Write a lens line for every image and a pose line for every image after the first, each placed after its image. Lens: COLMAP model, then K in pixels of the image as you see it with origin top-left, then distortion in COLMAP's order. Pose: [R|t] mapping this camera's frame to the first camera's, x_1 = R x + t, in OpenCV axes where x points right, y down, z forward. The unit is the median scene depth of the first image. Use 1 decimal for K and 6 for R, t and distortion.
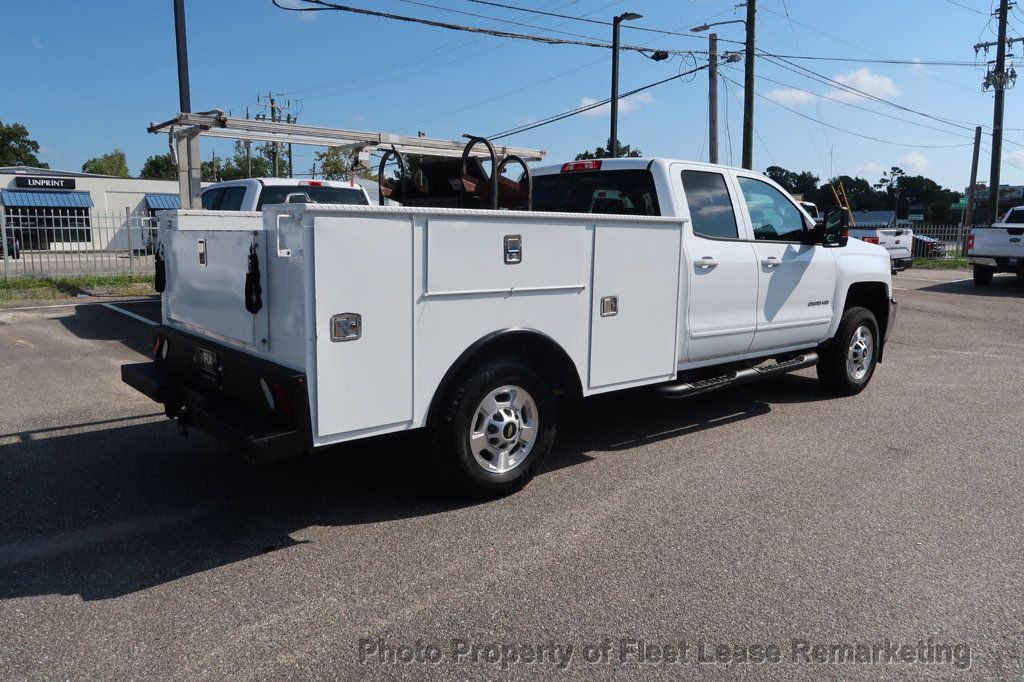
lens RADIAL K [[745.7, 0, 514.5], [0, 745.7, 335.2], [0, 0, 1]] dist [-0.021248, 0.018125]
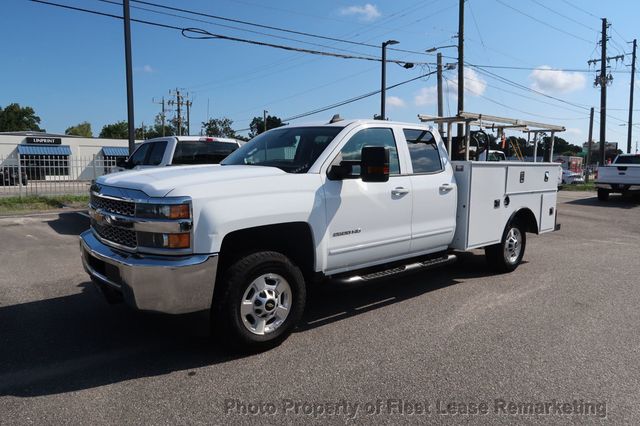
lens RADIAL K [[441.9, 0, 321.4], [0, 441.9, 210.8], [0, 0, 1]] dist [-0.029865, 0.010160]
pose [[0.999981, -0.001558, 0.006001, -0.012060], [0.001820, 0.999032, -0.043945, -0.001340], [-0.005926, 0.043955, 0.999016, 0.014320]]
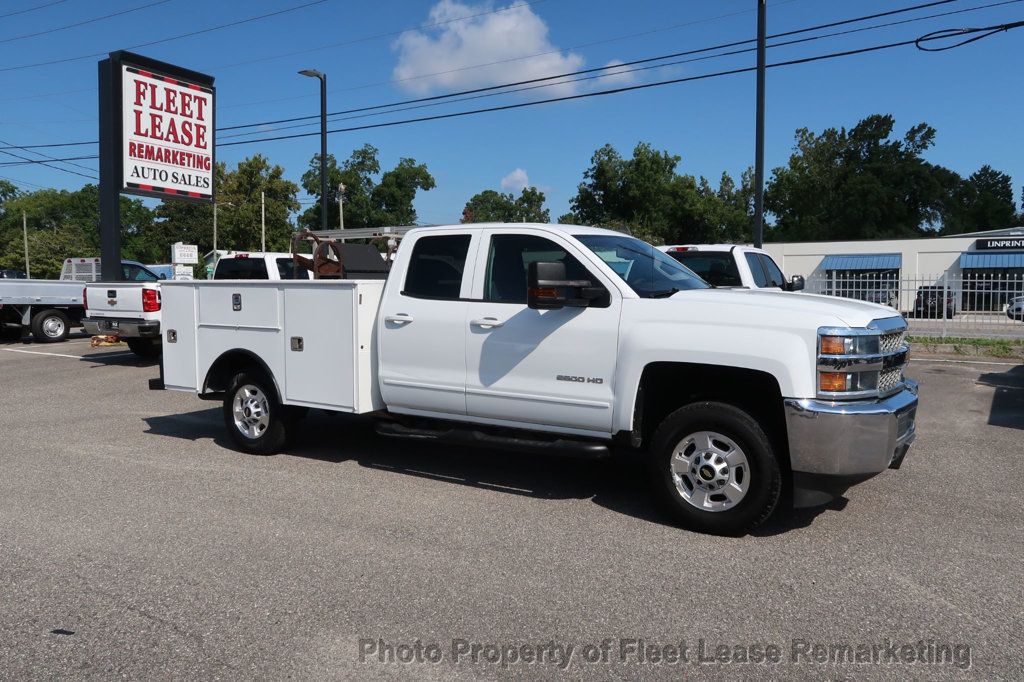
lens RADIAL K [[767.2, 0, 507.7], [0, 767.2, 340.9], [0, 0, 1]] dist [-0.012872, 0.009179]
pose [[0.293791, 0.057273, -0.954152, 0.356783], [-0.130189, 0.991299, 0.019416, -0.027381], [0.946962, 0.118516, 0.298691, 0.206325]]
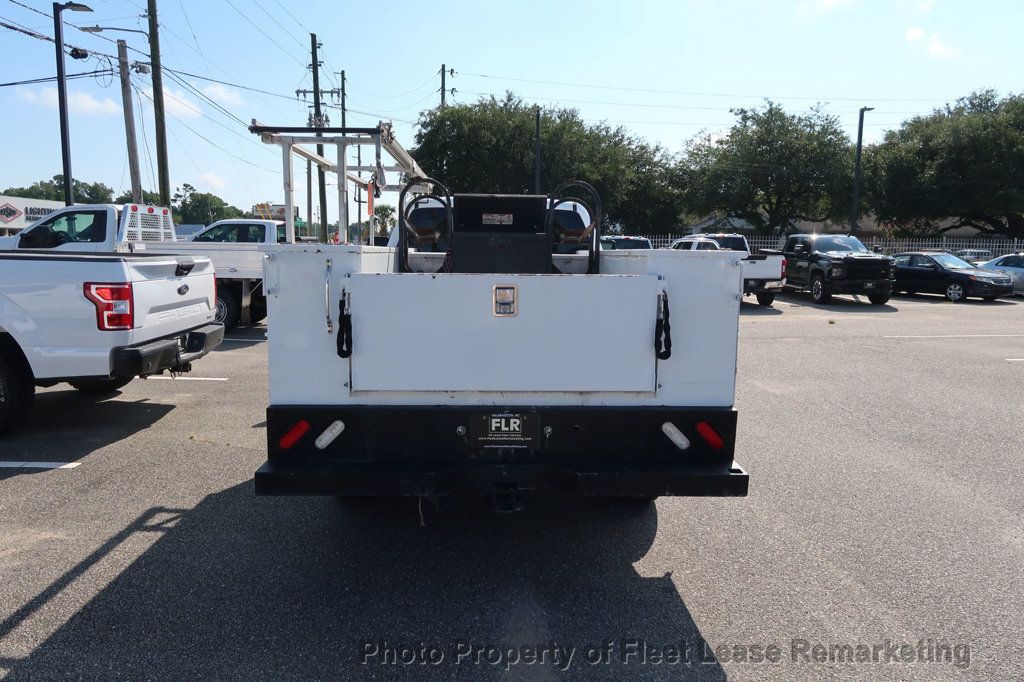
lens RADIAL K [[707.1, 0, 511.9], [0, 707.1, 335.0], [0, 0, 1]] dist [-0.029865, 0.010160]
pose [[0.615987, -0.096887, 0.781776, -0.209722], [0.103663, 0.993747, 0.041477, -0.019103], [-0.780906, 0.055492, 0.622179, 0.092867]]
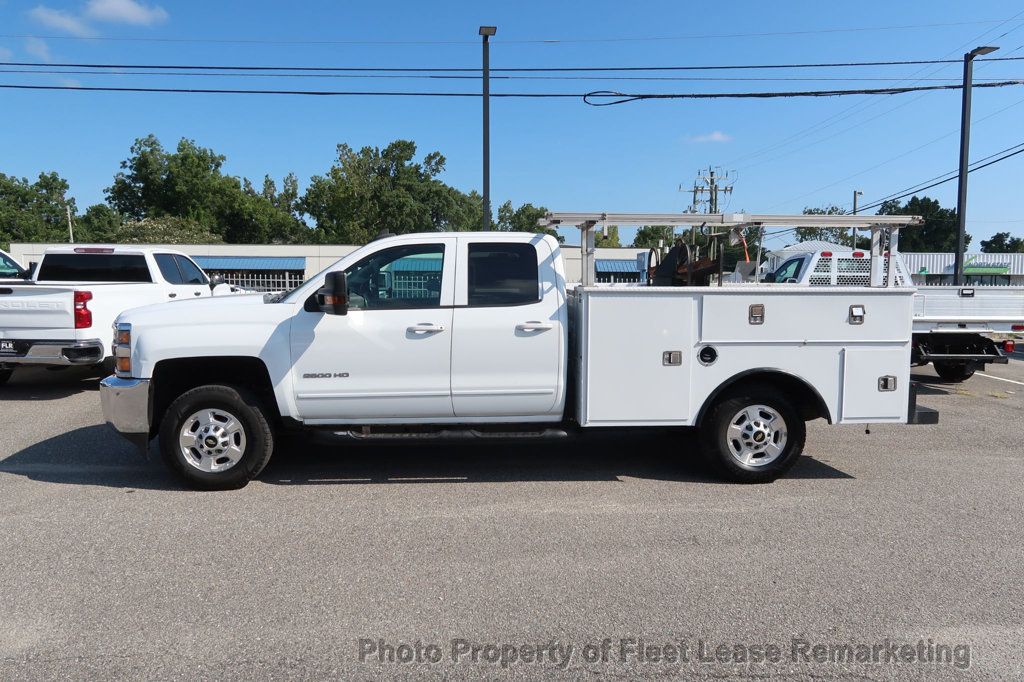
lens RADIAL K [[707.1, 0, 510.9], [0, 707.1, 342.9], [0, 0, 1]] dist [-0.029865, 0.010160]
pose [[0.800118, 0.046471, -0.598040, 0.211928], [-0.085626, 0.995633, -0.037193, -0.008373], [0.593700, 0.080966, 0.800603, 0.042929]]
